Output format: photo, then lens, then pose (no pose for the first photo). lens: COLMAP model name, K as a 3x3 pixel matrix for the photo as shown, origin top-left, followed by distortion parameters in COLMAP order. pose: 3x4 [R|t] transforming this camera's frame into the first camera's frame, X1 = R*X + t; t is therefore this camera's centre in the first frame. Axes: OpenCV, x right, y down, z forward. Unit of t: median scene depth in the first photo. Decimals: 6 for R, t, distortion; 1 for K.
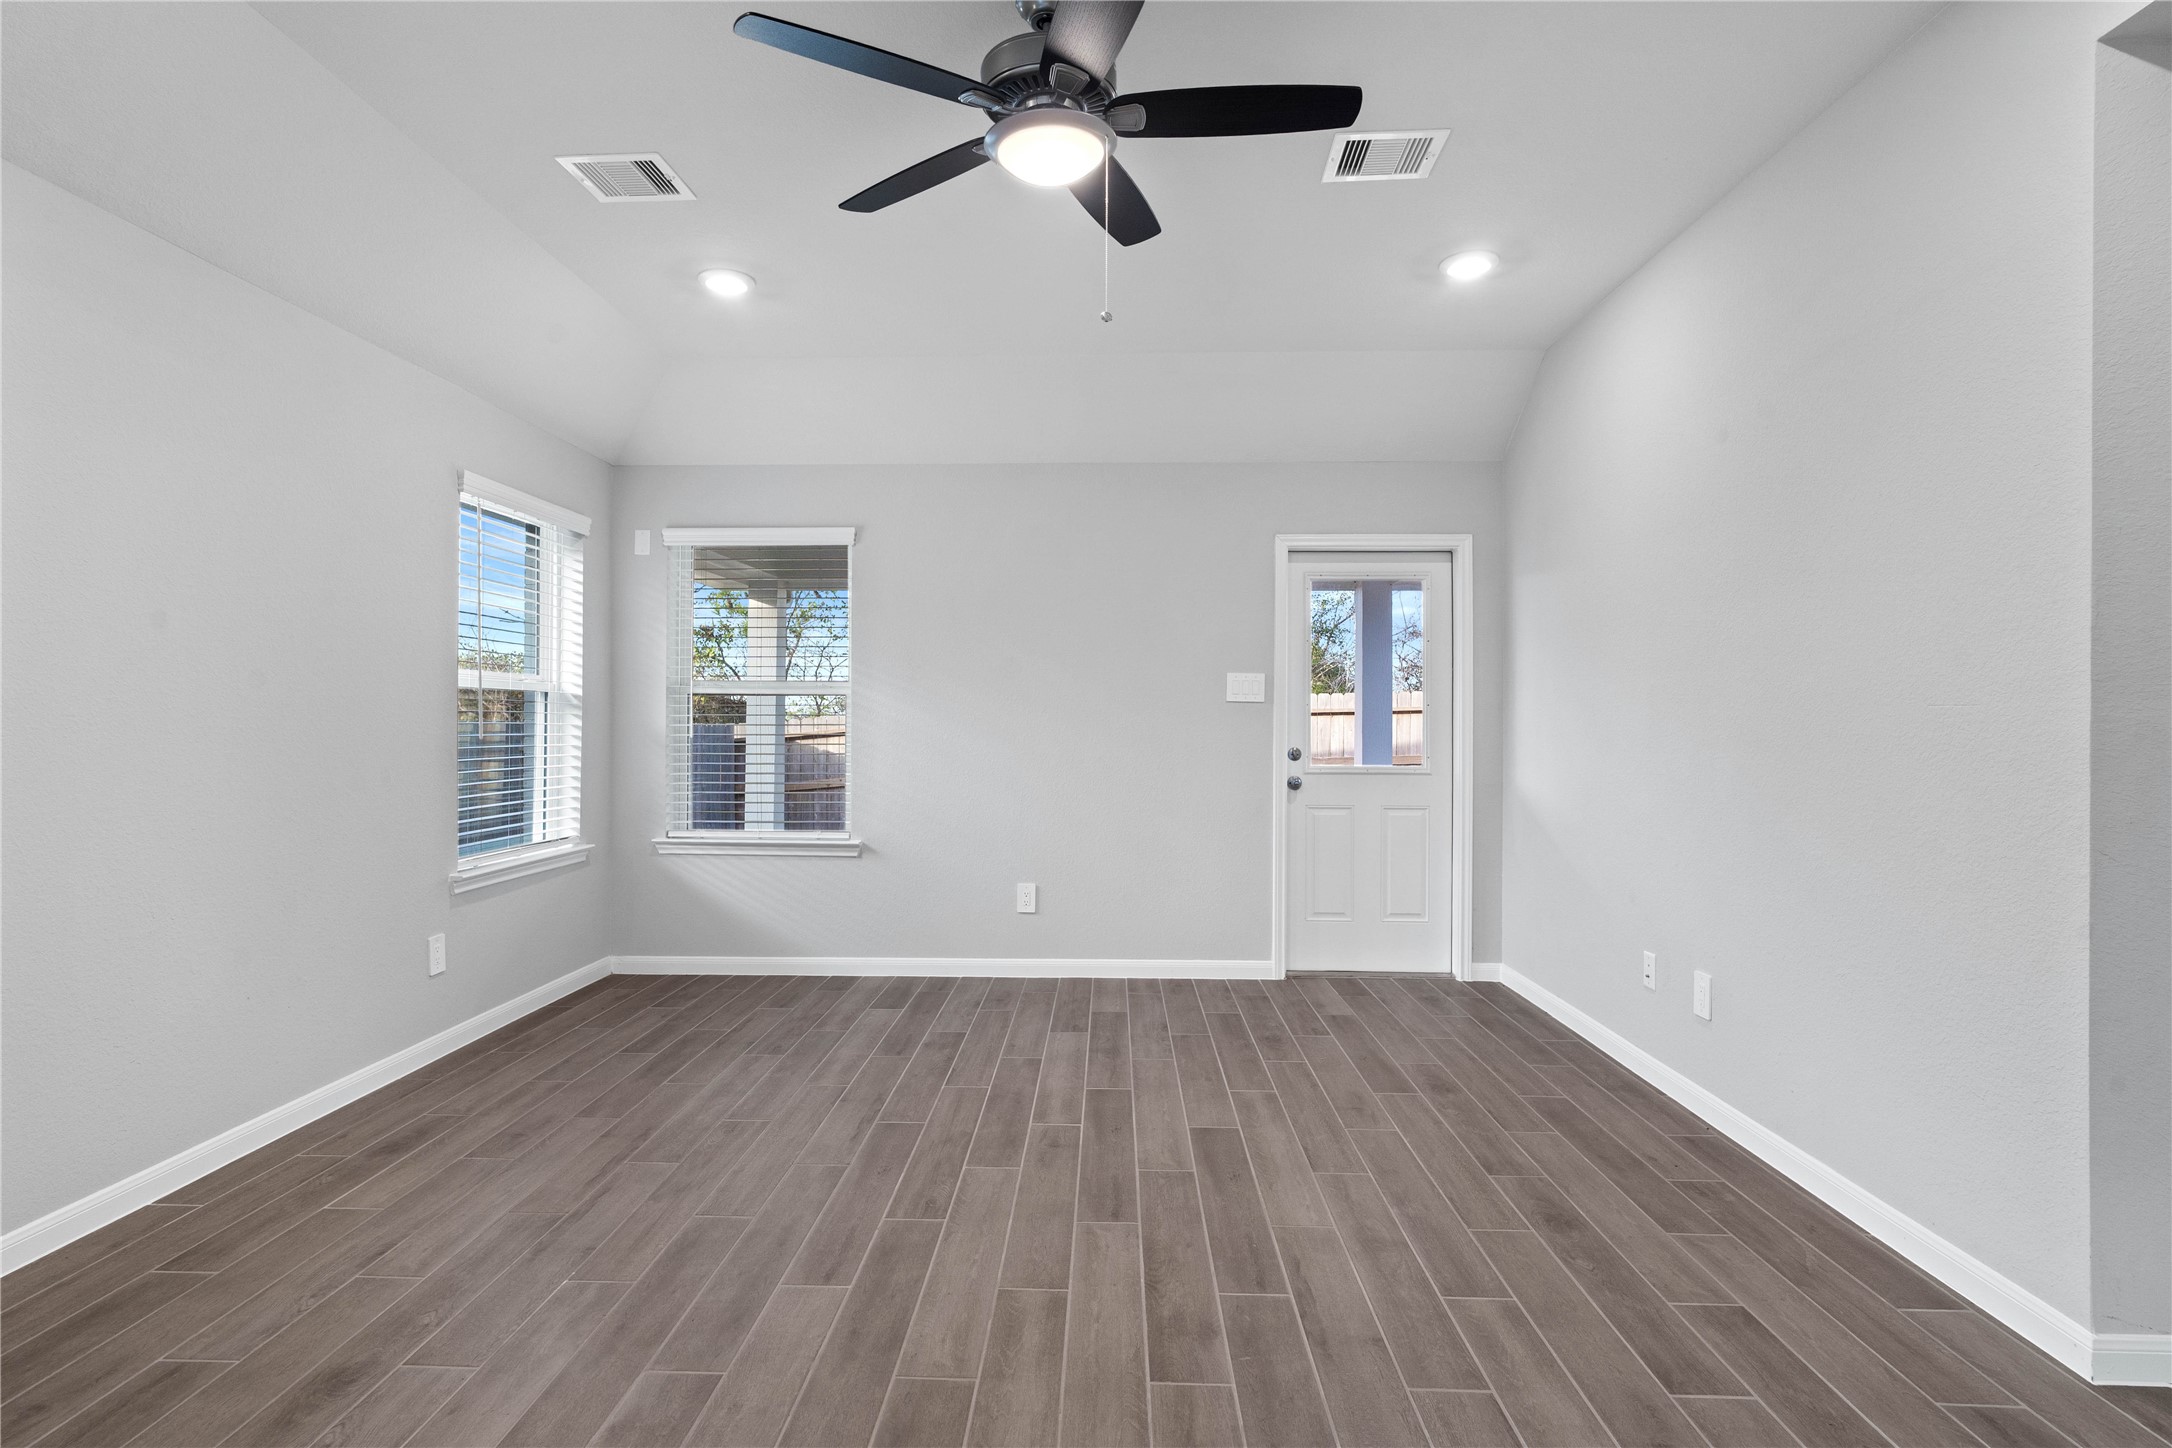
lens RADIAL K [[1031.6, 0, 1086.0], [0, 1031.6, 724.0], [0, 0, 1]] dist [0.000868, 0.000060]
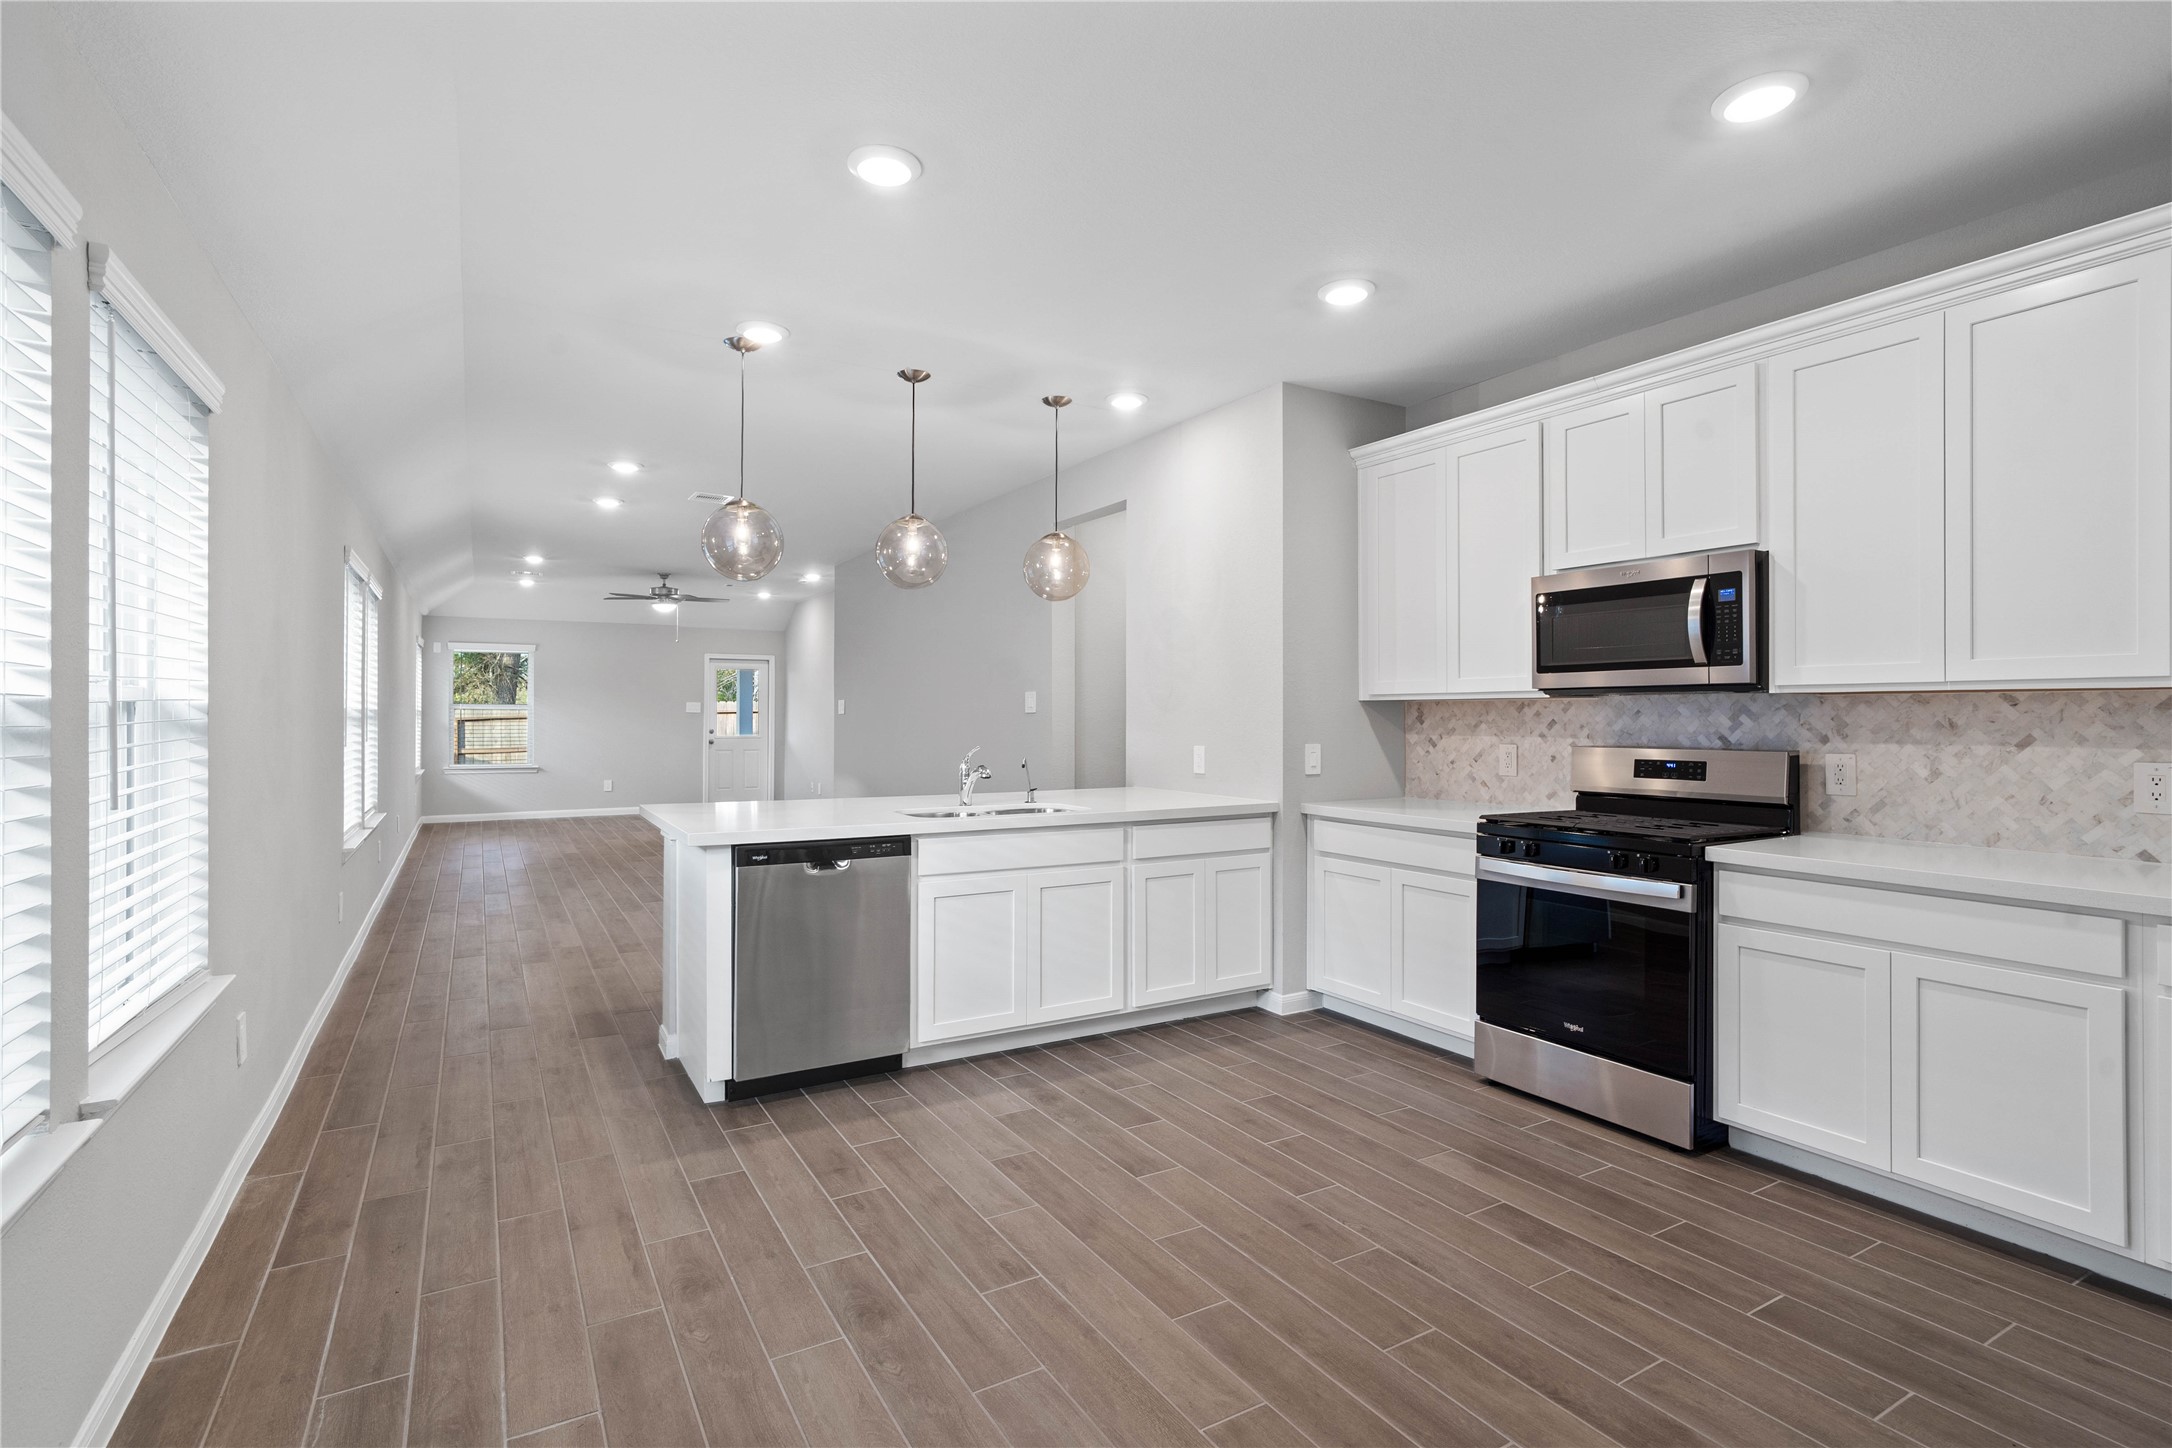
lens RADIAL K [[1031.6, 0, 1086.0], [0, 1031.6, 724.0], [0, 0, 1]] dist [0.000868, 0.000060]
pose [[0.845264, -0.003726, 0.534336, -0.418220], [-0.002823, 0.999931, 0.011438, -0.024458], [-0.534342, -0.011176, 0.845195, -1.833696]]
